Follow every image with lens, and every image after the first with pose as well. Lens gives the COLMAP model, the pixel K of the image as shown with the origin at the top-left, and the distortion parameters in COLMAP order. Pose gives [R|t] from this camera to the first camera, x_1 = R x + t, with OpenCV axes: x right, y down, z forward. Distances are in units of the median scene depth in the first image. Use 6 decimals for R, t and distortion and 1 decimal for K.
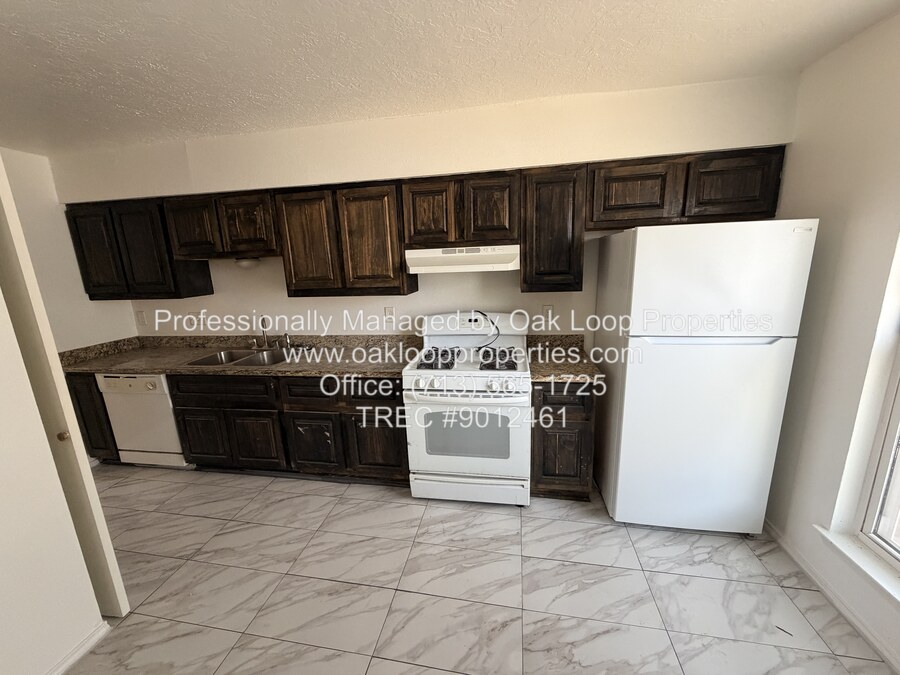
lens RADIAL K [[360.5, 0, 449.0], [0, 360.5, 339.8], [0, 0, 1]] dist [0.001944, 0.000099]
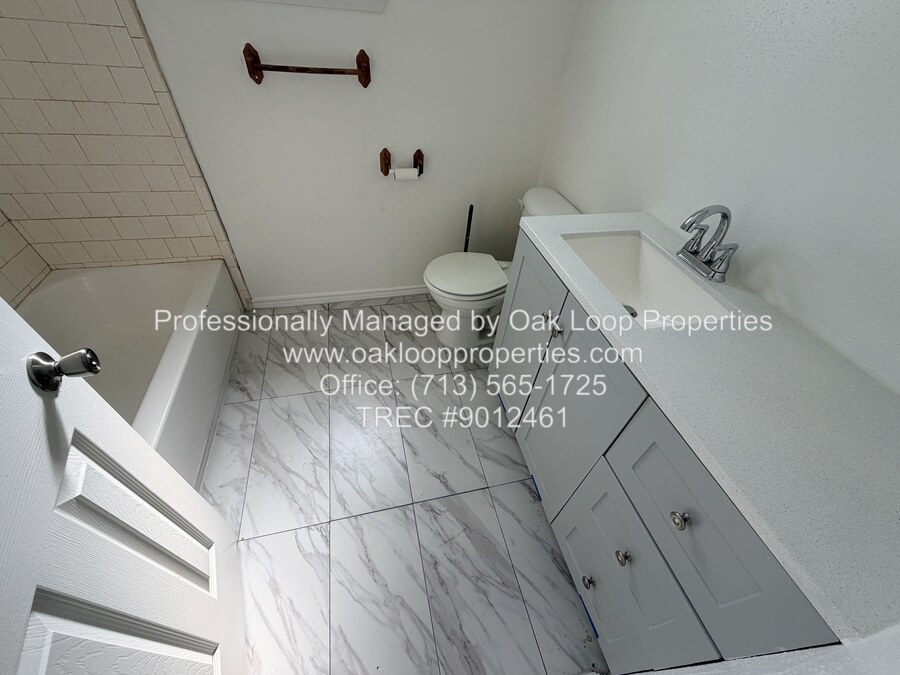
lens RADIAL K [[360.5, 0, 449.0], [0, 360.5, 339.8], [0, 0, 1]] dist [0.001944, 0.000099]
pose [[0.392469, 0.690682, -0.607394, 0.116584], [-0.286717, 0.719345, 0.632721, -0.082091], [0.873935, -0.074173, 0.480351, 0.725278]]
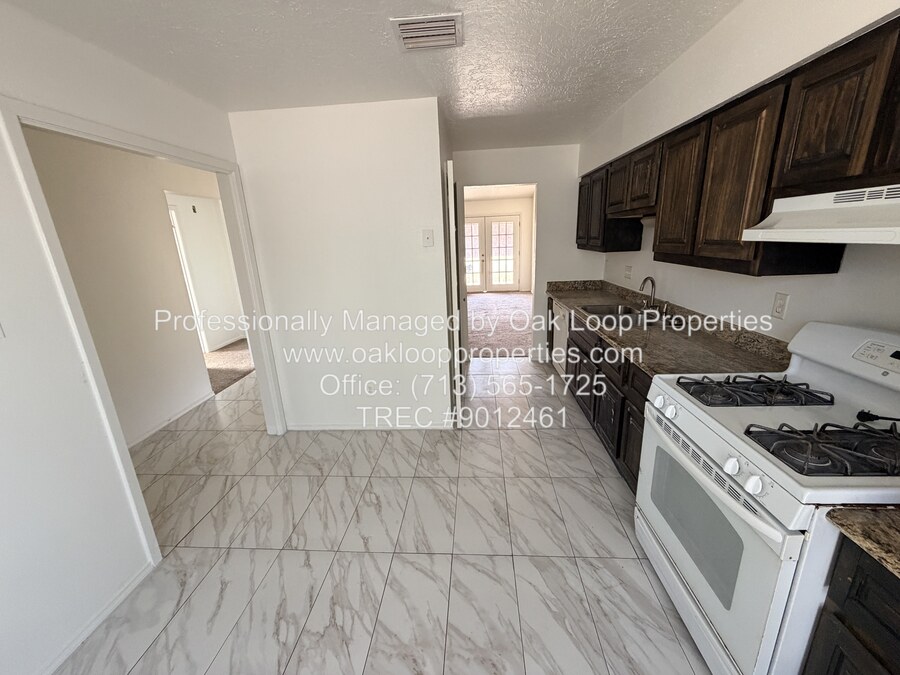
lens RADIAL K [[360.5, 0, 449.0], [0, 360.5, 339.8], [0, 0, 1]] dist [0.001944, 0.000099]
pose [[0.104501, 0.308691, -0.945404, 0.500888], [-0.179974, 0.940784, 0.287289, -0.119000], [0.978105, 0.140127, 0.153869, 0.471892]]
